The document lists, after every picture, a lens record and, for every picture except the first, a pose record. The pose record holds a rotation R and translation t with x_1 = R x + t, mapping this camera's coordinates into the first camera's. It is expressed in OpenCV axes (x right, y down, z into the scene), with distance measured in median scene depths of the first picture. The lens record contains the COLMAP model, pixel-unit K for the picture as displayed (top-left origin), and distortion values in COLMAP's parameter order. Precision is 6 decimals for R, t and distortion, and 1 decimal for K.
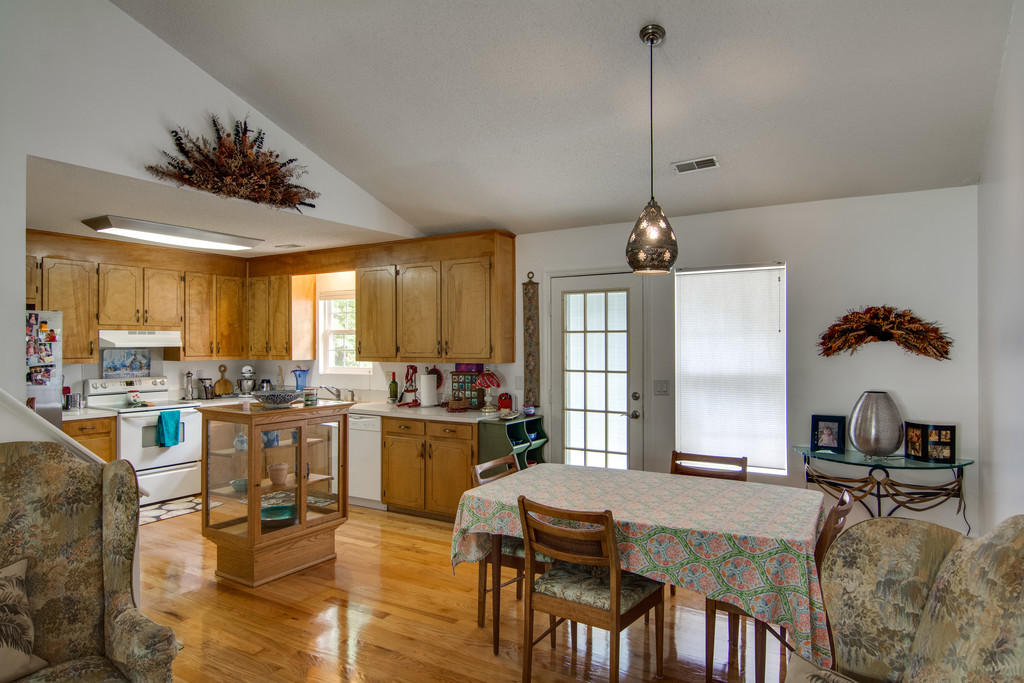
lens RADIAL K [[632.4, 0, 512.0], [0, 632.4, 341.5], [0, 0, 1]] dist [-0.001098, -0.000321]
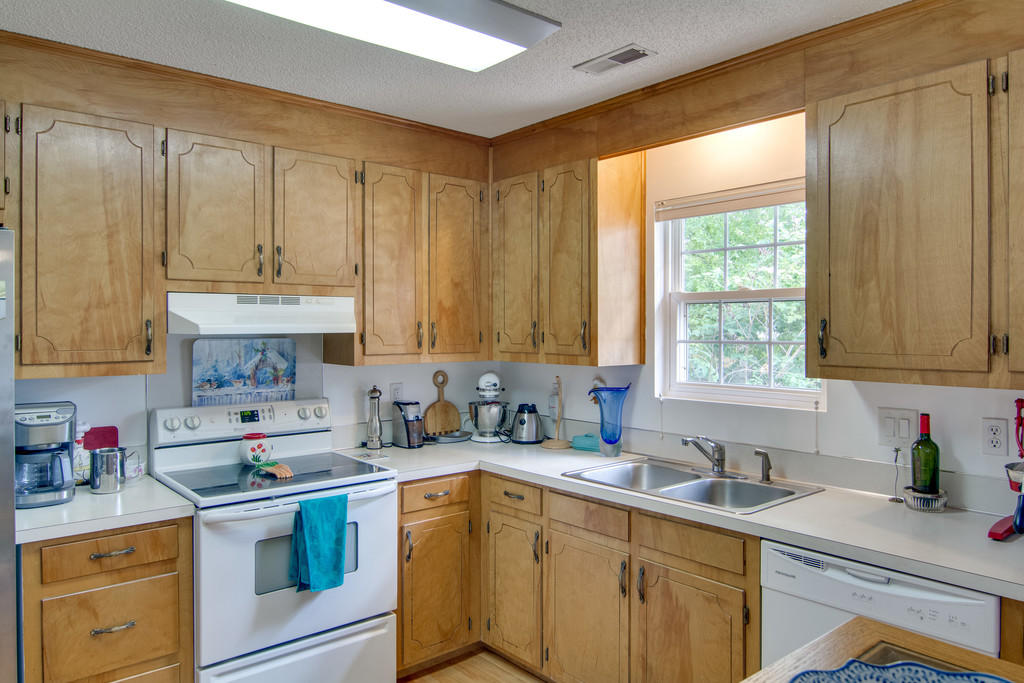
lens RADIAL K [[684.8, 0, 510.4], [0, 684.8, 328.2], [0, 0, 1]] dist [-0.000004, -0.000441]
pose [[0.952197, 0.001897, -0.305480, -0.286379], [-0.000194, 0.999984, 0.005604, 0.002266], [0.305486, -0.005277, 0.952182, 0.601690]]
